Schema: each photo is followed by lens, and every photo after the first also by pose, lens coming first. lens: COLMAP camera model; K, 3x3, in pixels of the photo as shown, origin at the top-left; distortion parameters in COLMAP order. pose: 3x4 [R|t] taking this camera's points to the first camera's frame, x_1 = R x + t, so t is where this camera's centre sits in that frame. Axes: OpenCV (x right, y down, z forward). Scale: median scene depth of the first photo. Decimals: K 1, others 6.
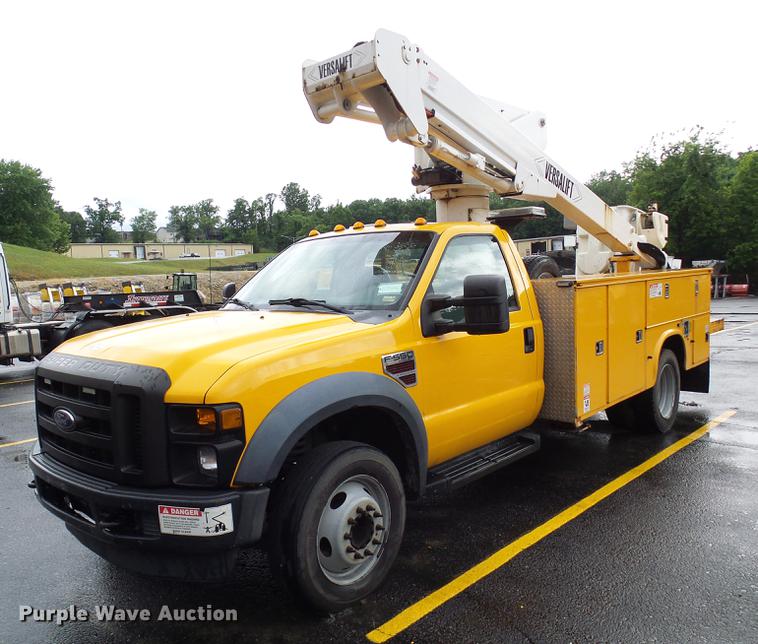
lens RADIAL K [[620.4, 0, 367.6], [0, 620.4, 335.9], [0, 0, 1]] dist [-0.003614, -0.020881]
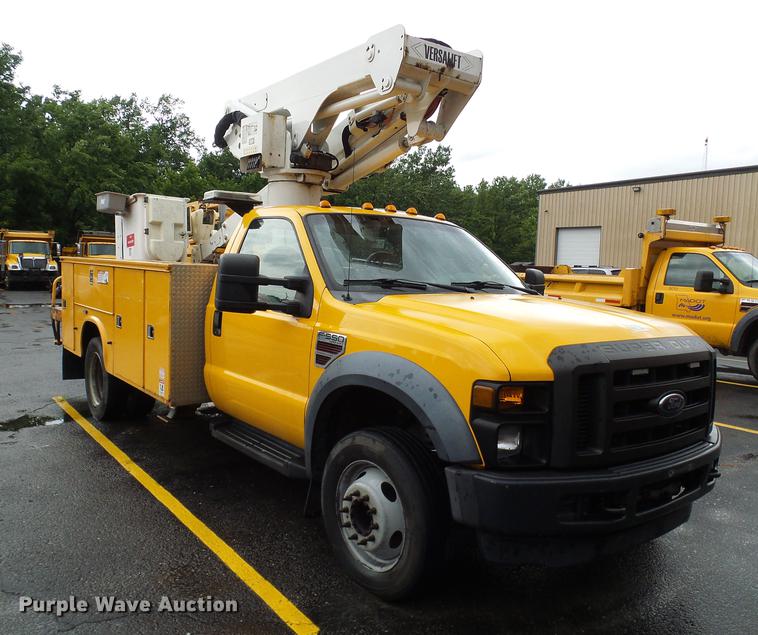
lens RADIAL K [[643.0, 0, 378.6], [0, 643.0, 320.7], [0, 0, 1]] dist [0.025739, -0.016475]
pose [[0.154666, -0.034104, 0.987378, -0.961934], [0.051968, 0.998301, 0.026341, -0.026105], [-0.986599, 0.047238, 0.156175, 0.807101]]
